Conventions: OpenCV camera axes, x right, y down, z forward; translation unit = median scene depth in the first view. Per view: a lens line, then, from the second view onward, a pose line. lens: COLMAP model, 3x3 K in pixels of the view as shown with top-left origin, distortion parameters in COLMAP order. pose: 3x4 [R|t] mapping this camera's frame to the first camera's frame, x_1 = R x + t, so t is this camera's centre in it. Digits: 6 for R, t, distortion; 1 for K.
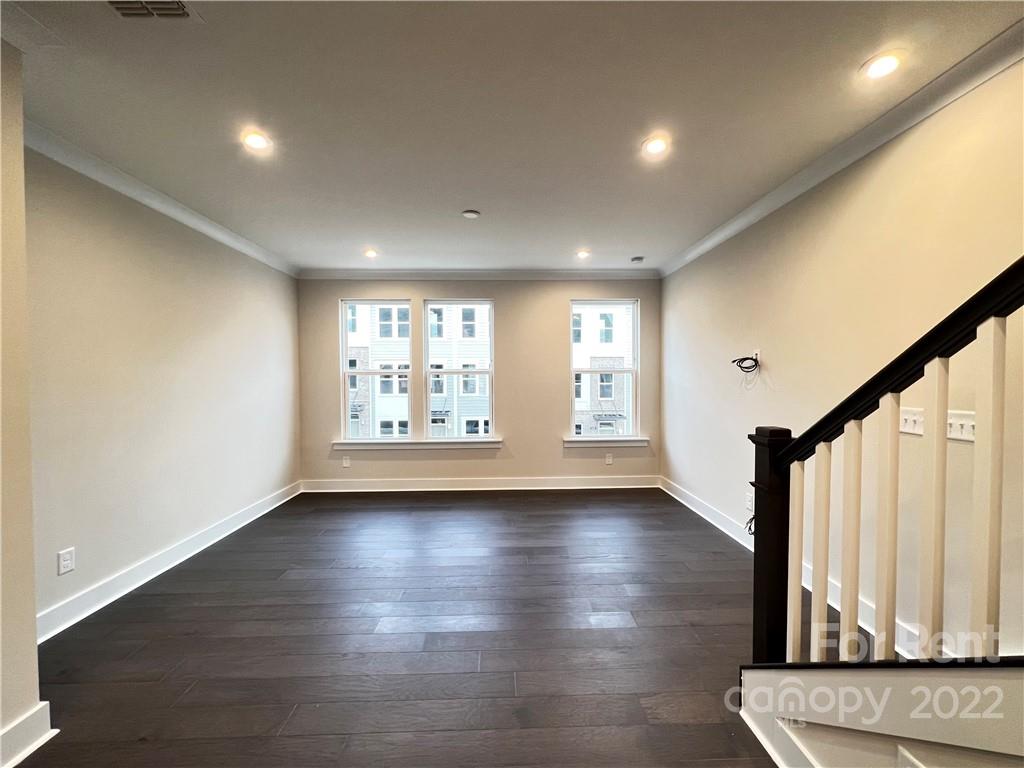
lens RADIAL K [[411.6, 0, 512.4], [0, 411.6, 386.8], [0, 0, 1]] dist [0.000140, 0.000368]
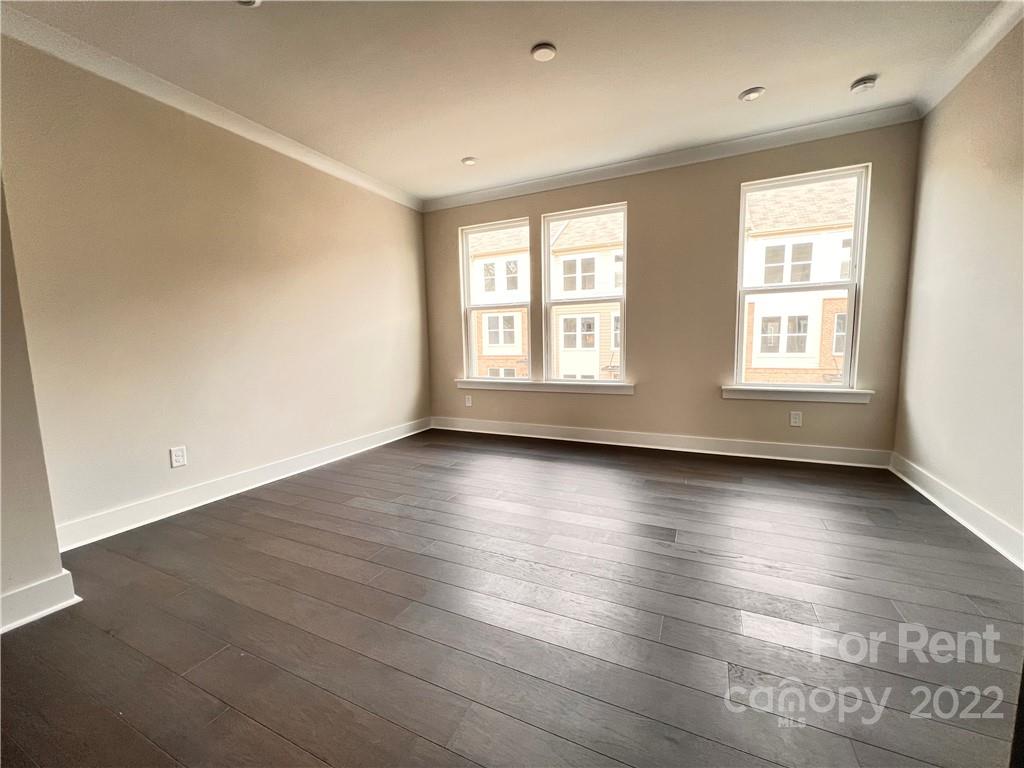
lens RADIAL K [[411.6, 0, 515.4], [0, 411.6, 386.2], [0, 0, 1]] dist [0.000140, 0.000368]
pose [[0.890338, 0.037845, -0.453725, 0.141038], [0.005263, 0.995617, 0.093372, 0.061547], [0.455270, -0.085520, 0.886236, 0.212754]]
